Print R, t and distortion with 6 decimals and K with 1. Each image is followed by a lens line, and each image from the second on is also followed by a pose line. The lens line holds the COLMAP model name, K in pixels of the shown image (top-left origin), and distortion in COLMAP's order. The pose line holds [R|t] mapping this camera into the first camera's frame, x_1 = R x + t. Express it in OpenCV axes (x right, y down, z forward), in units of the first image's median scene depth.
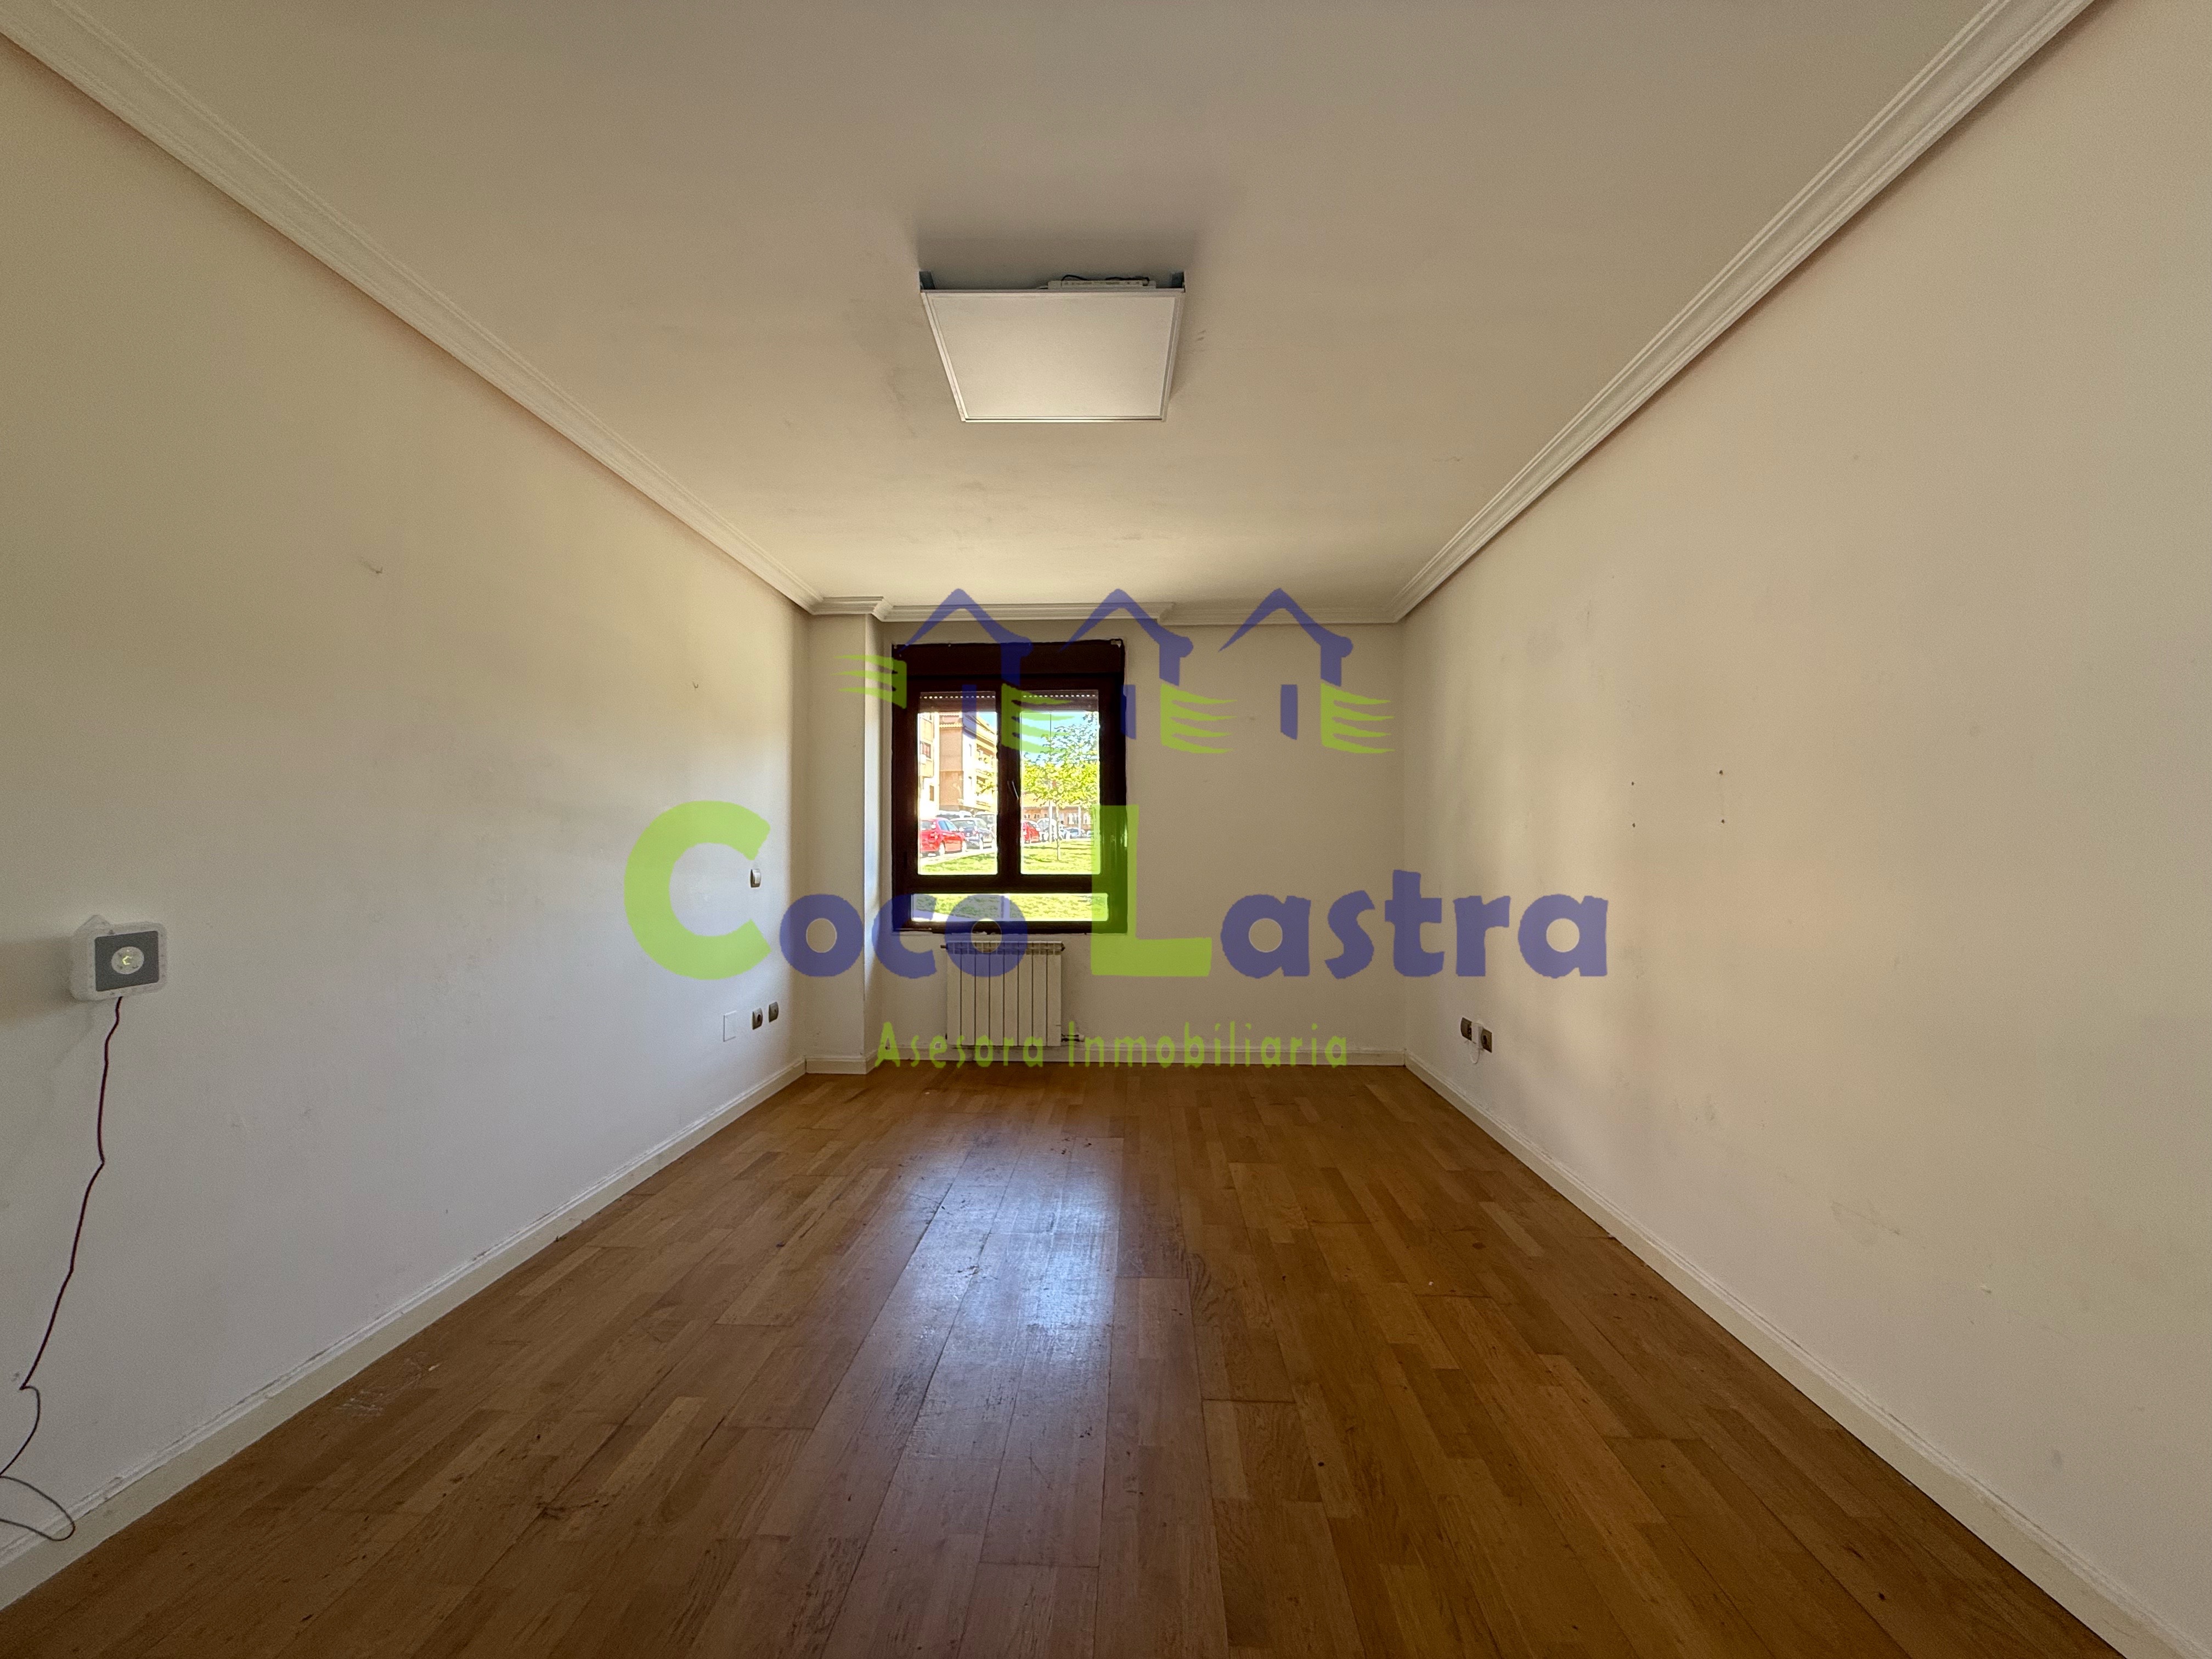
lens RADIAL K [[881.5, 0, 1096.2], [0, 881.5, 830.5], [0, 0, 1]] dist [0.000550, 0.000285]
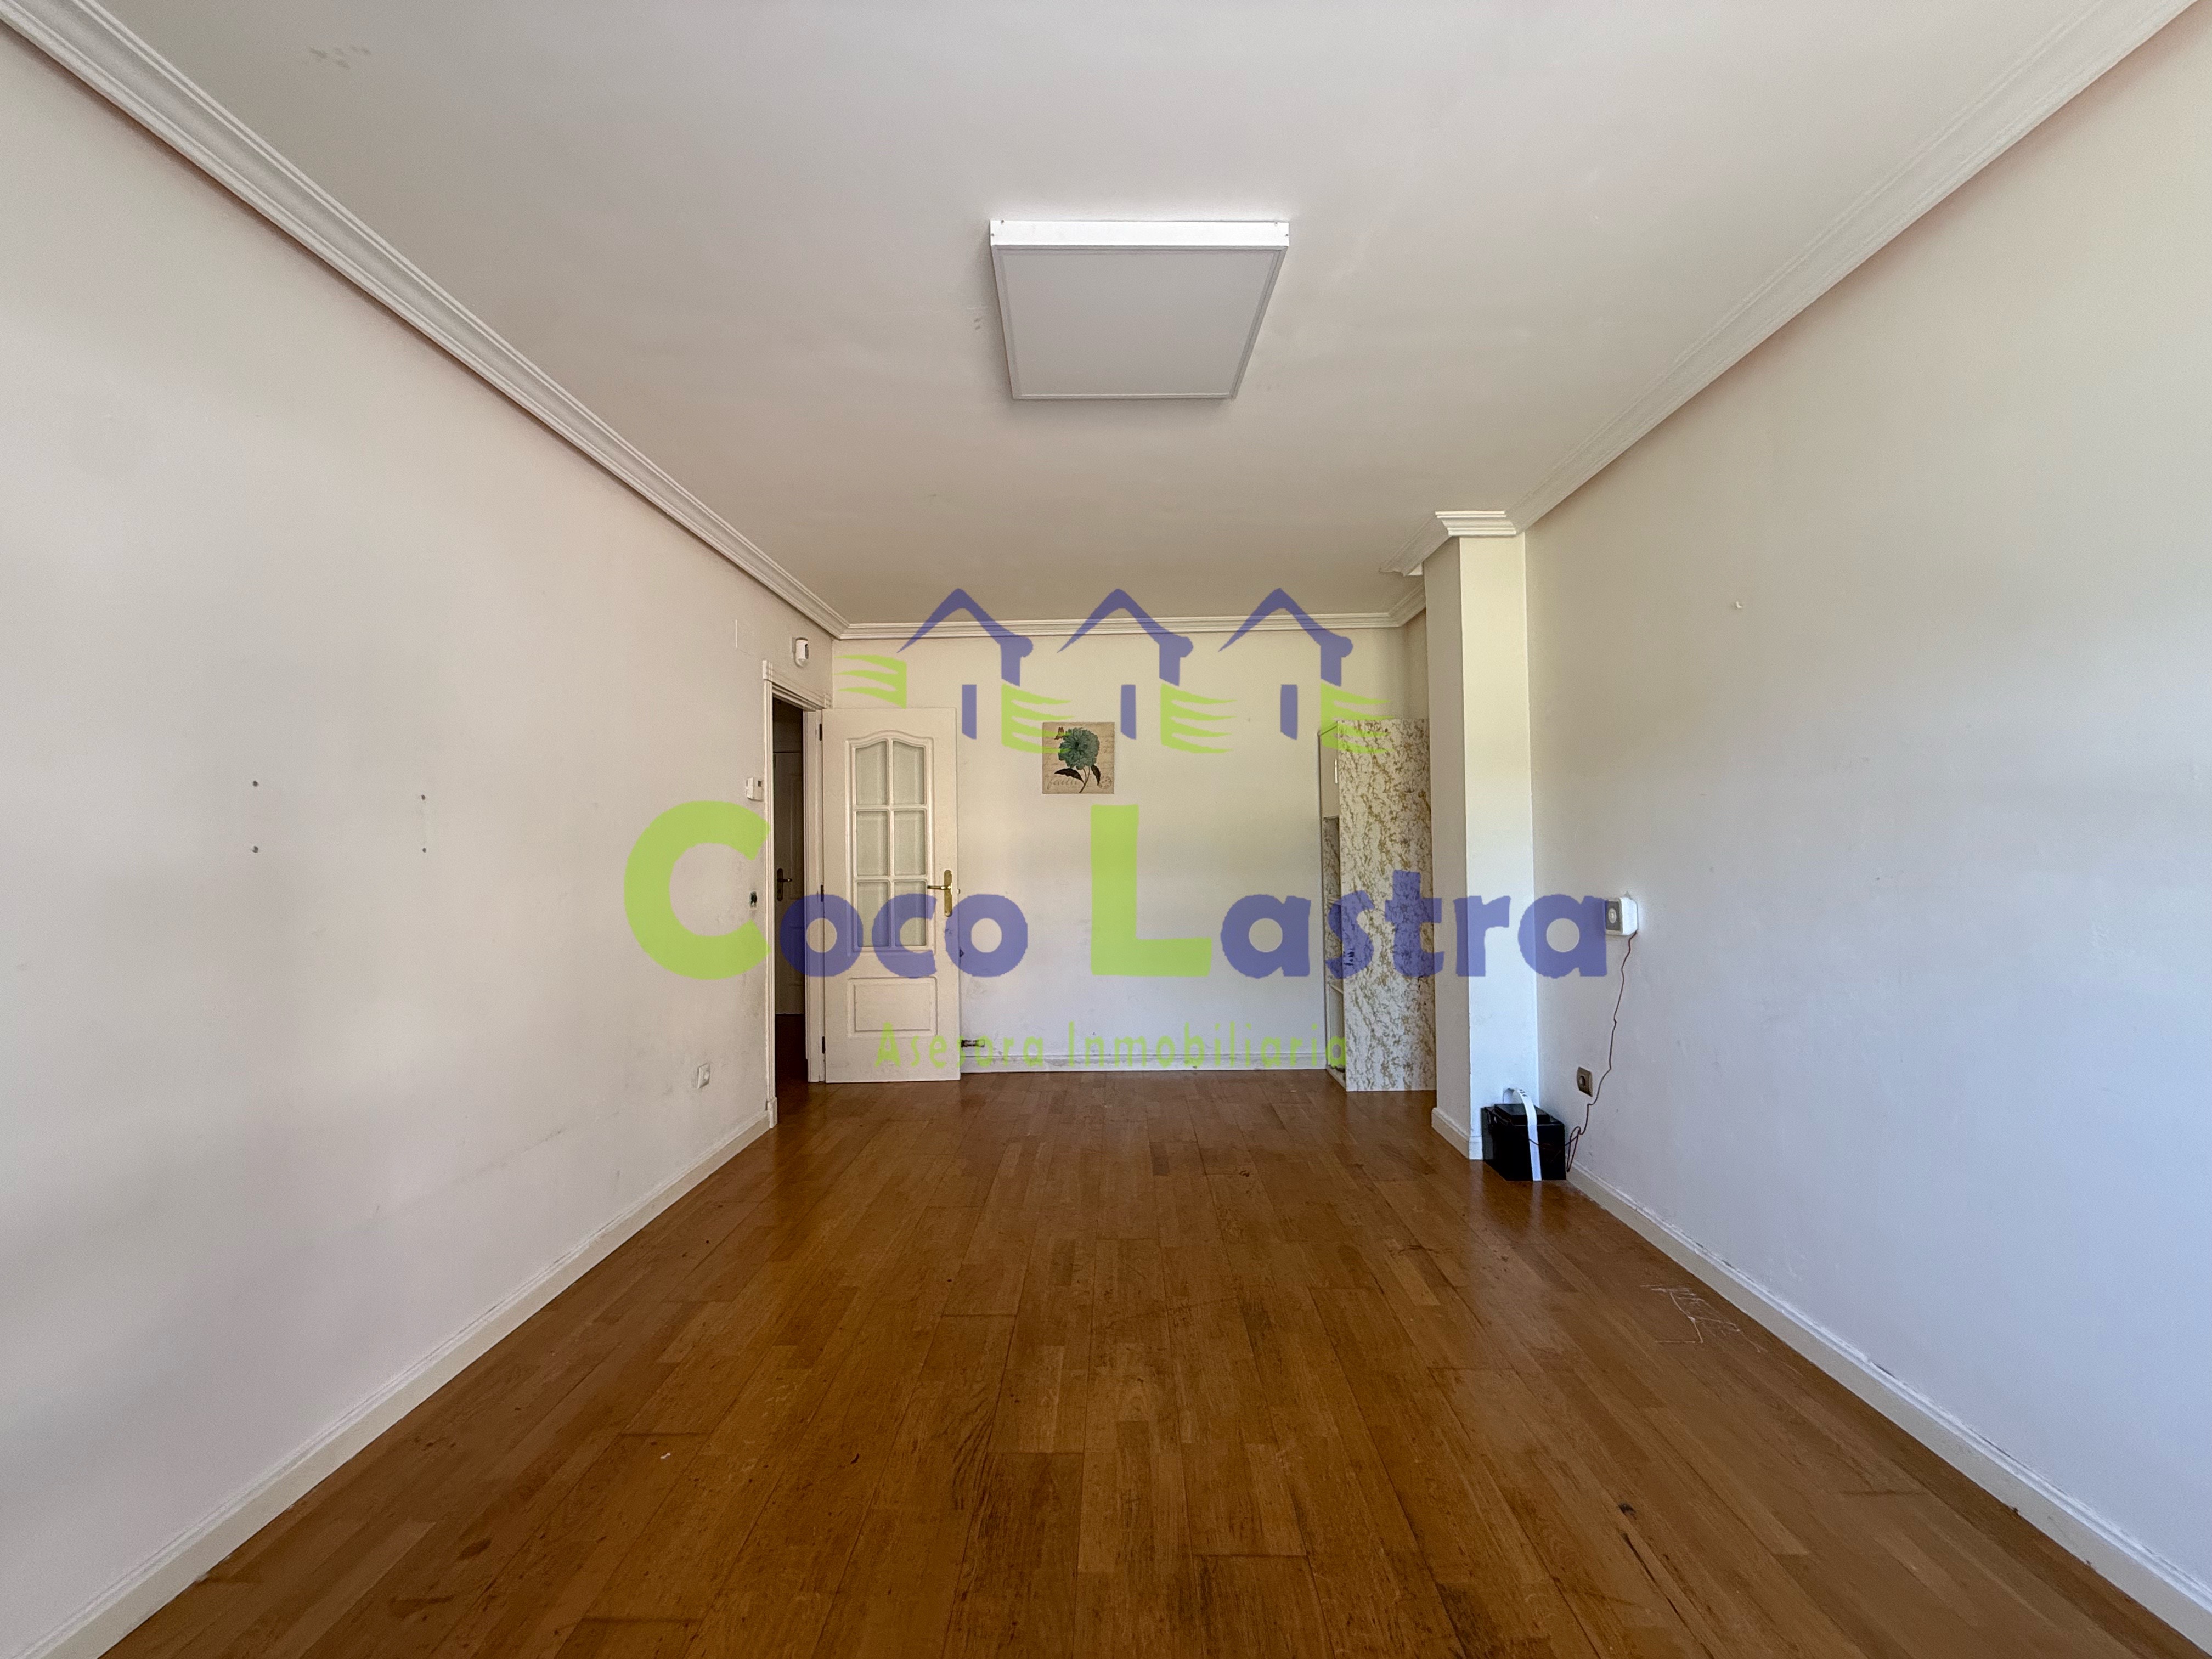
lens RADIAL K [[881.5, 0, 1096.2], [0, 881.5, 830.5], [0, 0, 1]] dist [0.000550, 0.000285]
pose [[-0.999532, 0.017198, -0.025312, 0.021923], [0.018265, 0.998928, -0.042543, 0.018857], [0.024553, -0.042985, -0.998774, 1.825842]]
